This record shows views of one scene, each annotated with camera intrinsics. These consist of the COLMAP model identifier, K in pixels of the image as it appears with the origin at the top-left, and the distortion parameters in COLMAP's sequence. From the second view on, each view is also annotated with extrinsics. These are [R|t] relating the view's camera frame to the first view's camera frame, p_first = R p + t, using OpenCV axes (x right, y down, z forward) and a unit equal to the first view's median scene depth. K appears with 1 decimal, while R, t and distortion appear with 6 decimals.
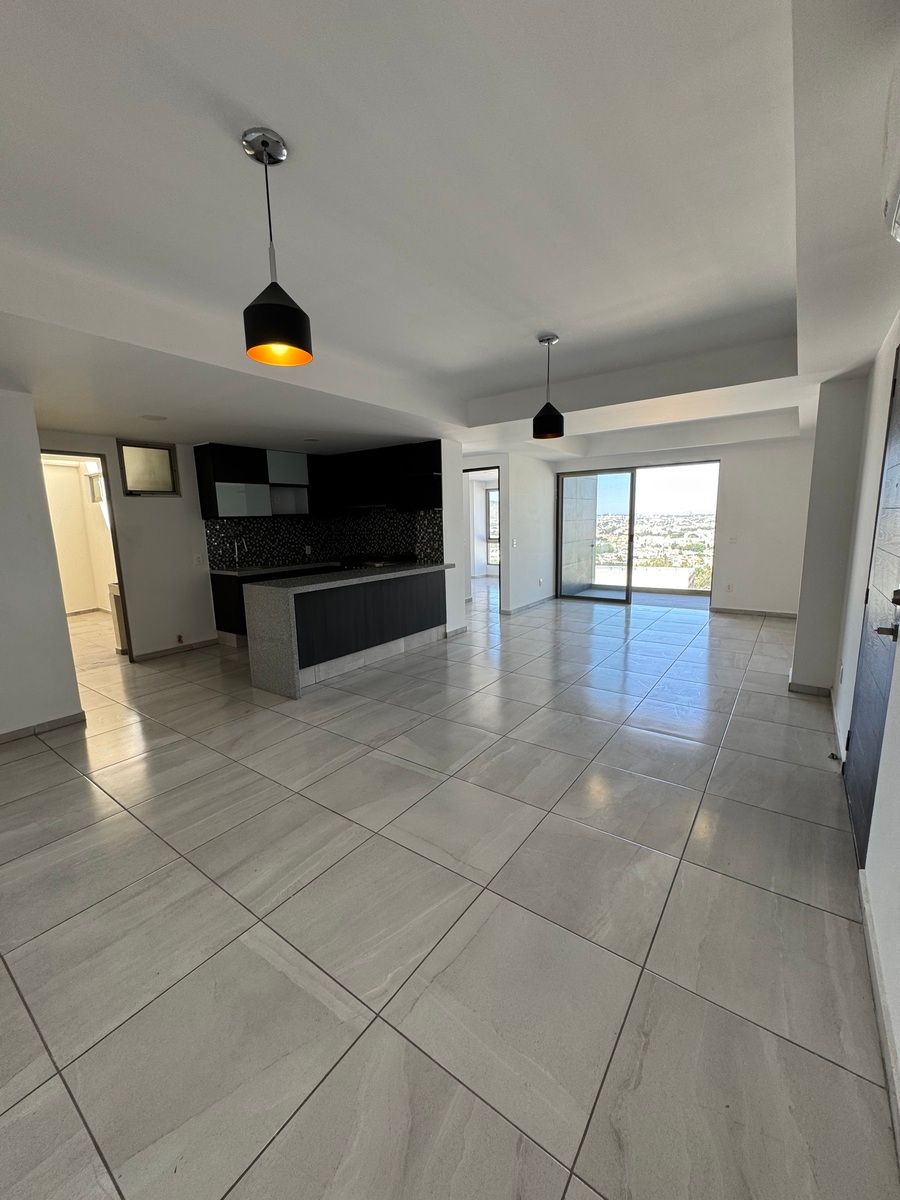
lens RADIAL K [[478.0, 0, 448.7], [0, 478.0, 600.5], [0, 0, 1]] dist [-0.004339, 0.001113]
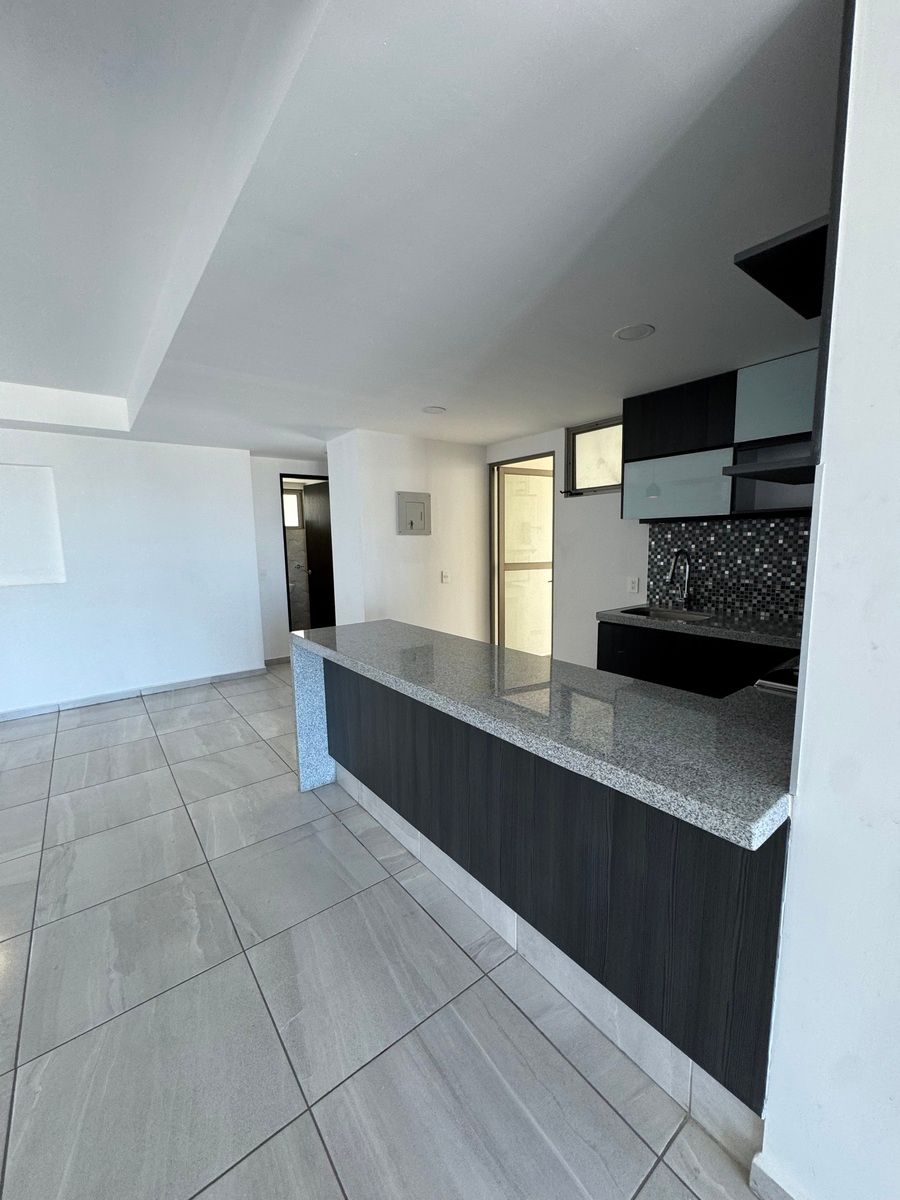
lens RADIAL K [[478.0, 0, 452.1], [0, 478.0, 600.1], [0, 0, 1]] dist [-0.004339, 0.001113]
pose [[-0.275587, 0.153439, -0.948951, 0.146309], [-0.137657, 0.970705, 0.196933, -0.139488], [0.951369, 0.184902, -0.246392, 0.806992]]
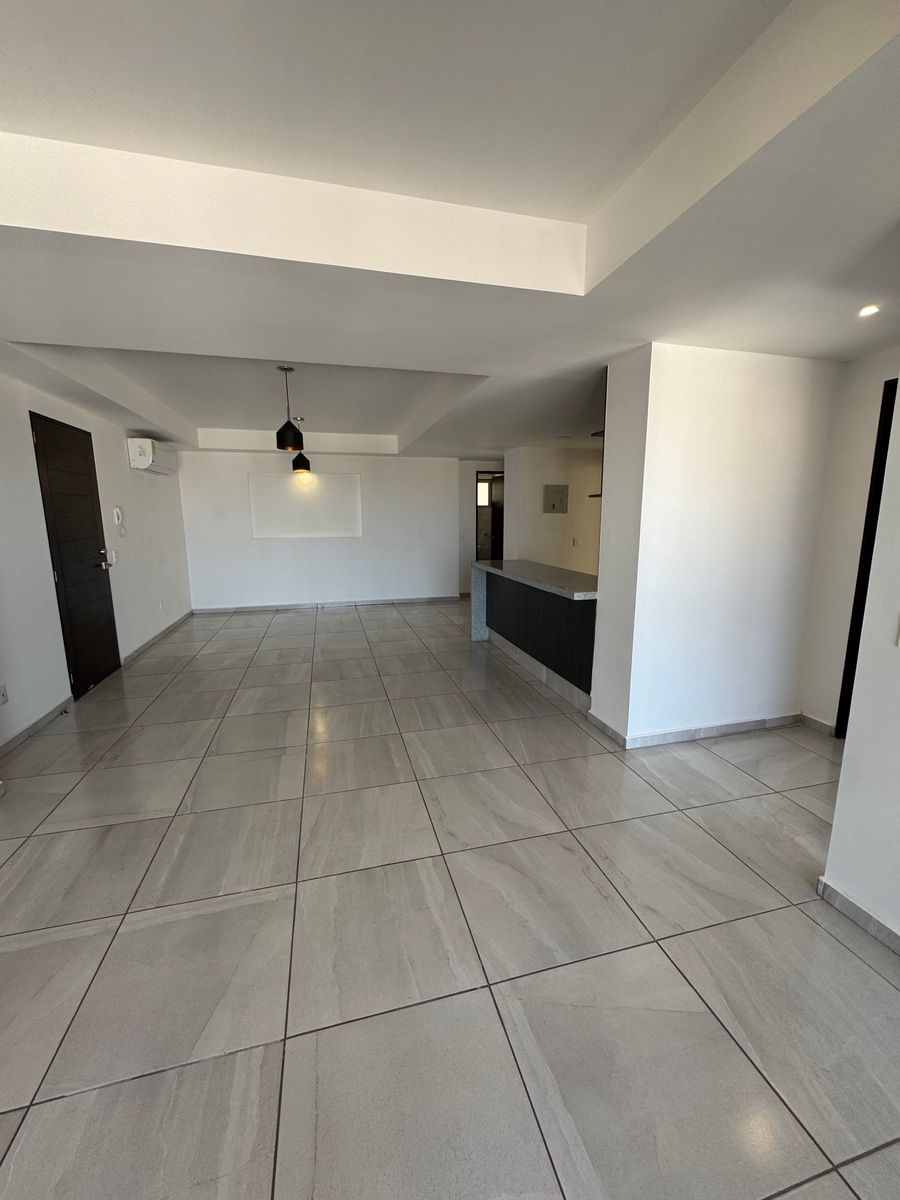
lens RADIAL K [[478.0, 0, 453.8], [0, 478.0, 599.0], [0, 0, 1]] dist [-0.004339, 0.001113]
pose [[-0.627587, 0.161864, -0.761534, 0.461973], [-0.110424, 0.949754, 0.292872, -0.190562], [0.770675, 0.267894, -0.578180, 1.052992]]
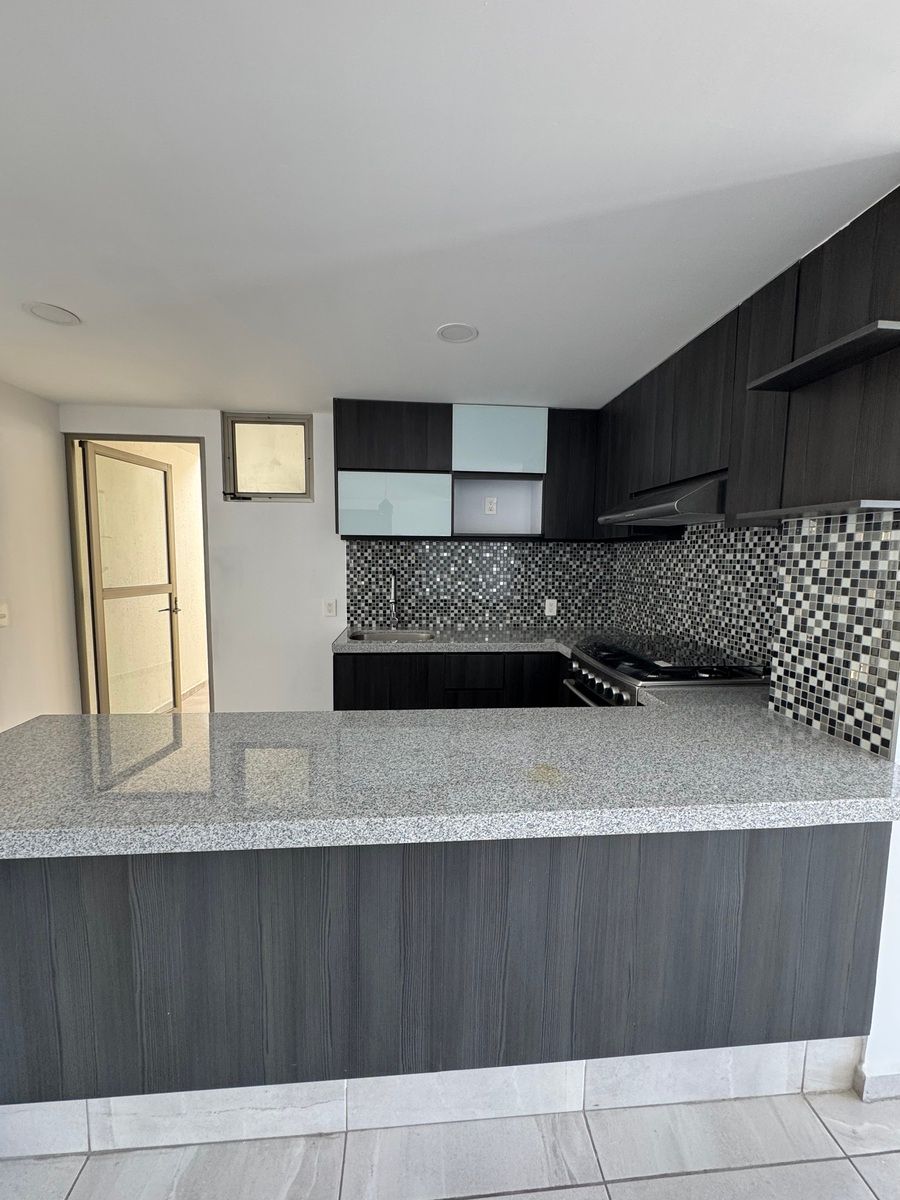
lens RADIAL K [[478.0, 0, 452.4], [0, 478.0, 599.4], [0, 0, 1]] dist [-0.004339, 0.001113]
pose [[0.657669, 0.105073, -0.745944, 0.009973], [-0.155589, 0.987820, 0.001967, -0.104776], [0.737065, 0.114766, 0.666006, 0.624887]]
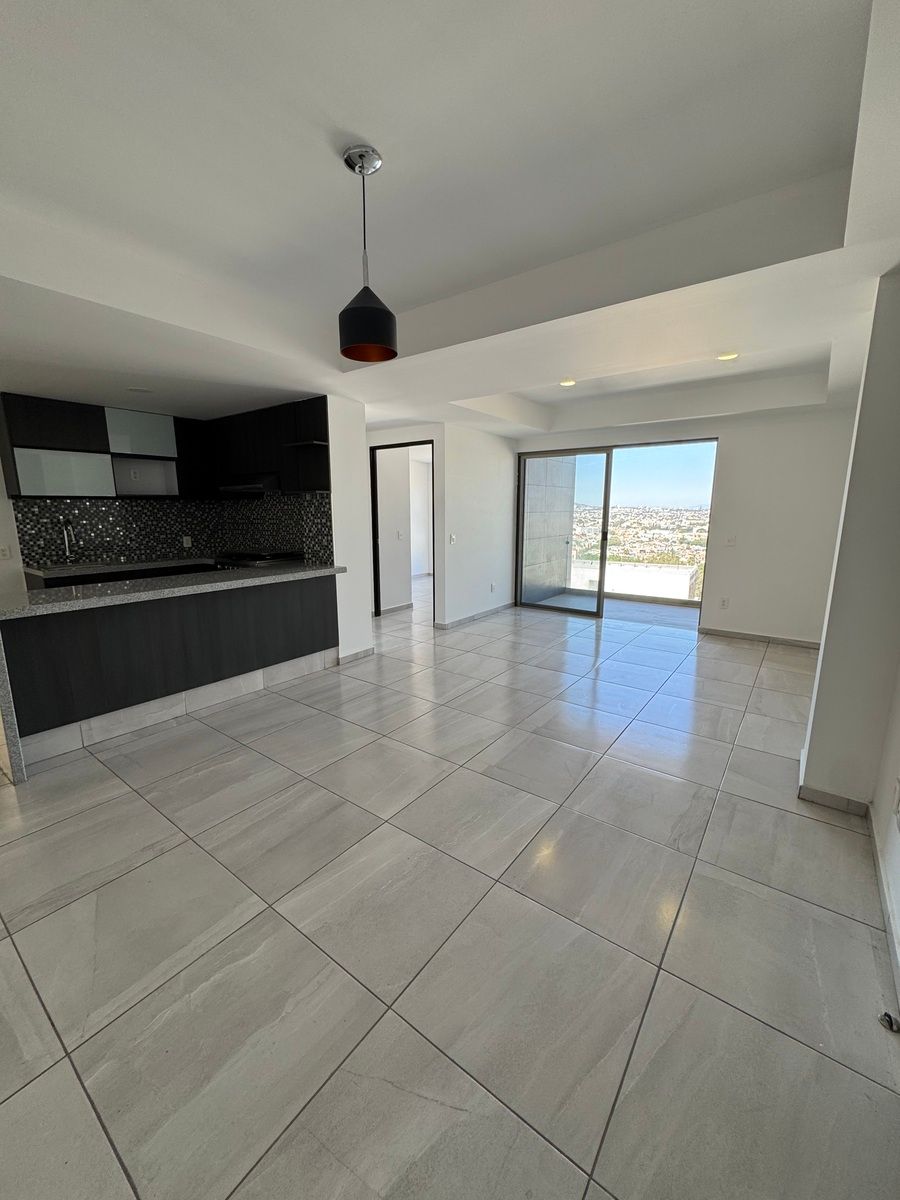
lens RADIAL K [[478.0, 0, 449.7], [0, 478.0, 600.1], [0, 0, 1]] dist [-0.004339, 0.001113]
pose [[0.999627, 0.025553, -0.009600, 0.155960], [-0.025335, 0.999434, 0.022125, -0.040263], [0.010160, -0.021873, 0.999709, 0.229500]]
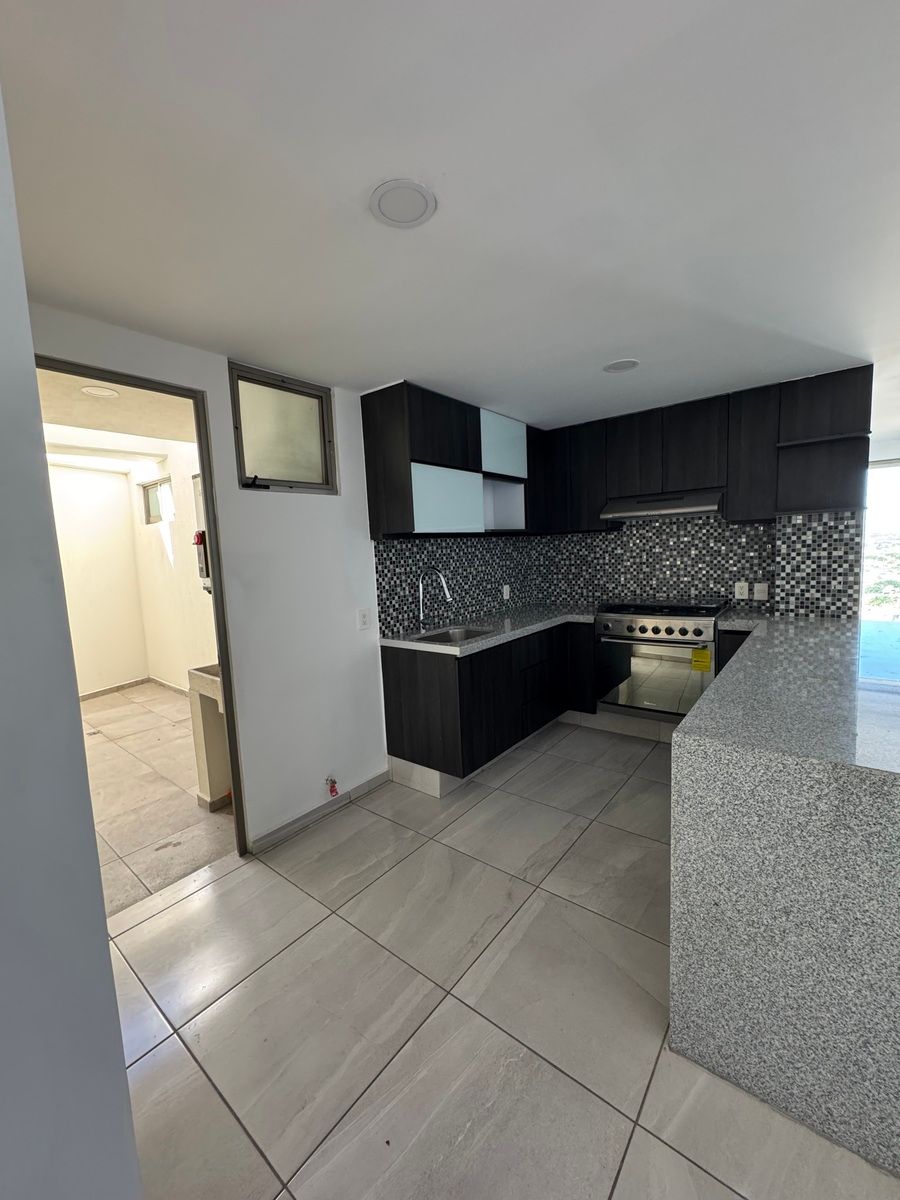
lens RADIAL K [[478.0, 0, 451.4], [0, 478.0, 601.1], [0, 0, 1]] dist [-0.004339, 0.001113]
pose [[0.998853, -0.013936, -0.045812, -0.354458], [0.011253, 0.998235, -0.058317, -0.064872], [0.046544, 0.057734, 0.997246, 0.435848]]
